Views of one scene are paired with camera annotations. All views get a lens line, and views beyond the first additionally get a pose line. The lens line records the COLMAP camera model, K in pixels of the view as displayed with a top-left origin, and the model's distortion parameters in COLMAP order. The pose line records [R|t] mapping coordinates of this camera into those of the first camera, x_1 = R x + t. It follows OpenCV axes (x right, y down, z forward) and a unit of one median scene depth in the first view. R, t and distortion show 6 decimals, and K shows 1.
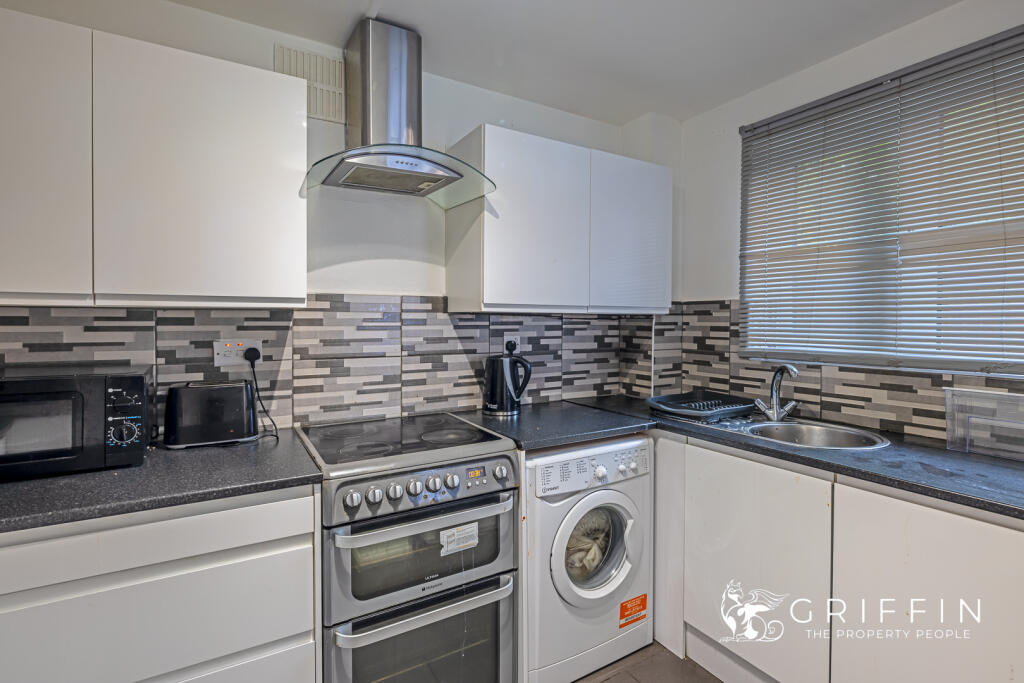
lens RADIAL K [[473.8, 0, 513.0], [0, 473.8, 330.7], [0, 0, 1]] dist [-0.003316, 0.000109]
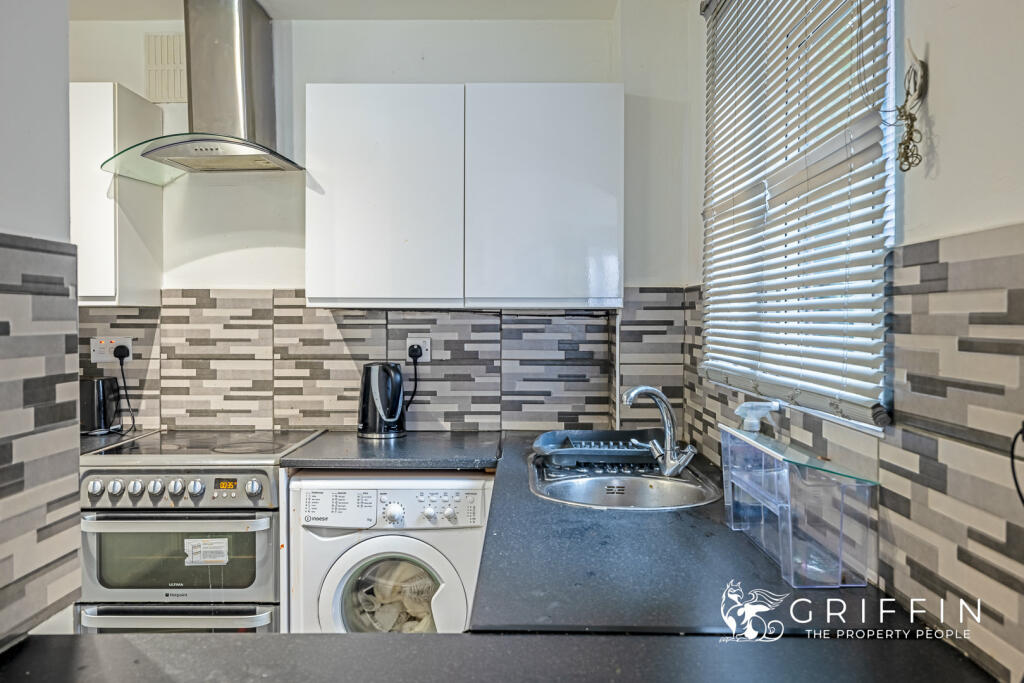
lens RADIAL K [[848.5, 0, 510.2], [0, 848.5, 339.2], [0, 0, 1]] dist [0.032357, -0.011946]
pose [[0.844643, 0.012650, -0.535180, 0.959759], [-0.011124, 0.999920, 0.006079, 0.002679], [0.535214, 0.000818, 0.844716, -0.075082]]
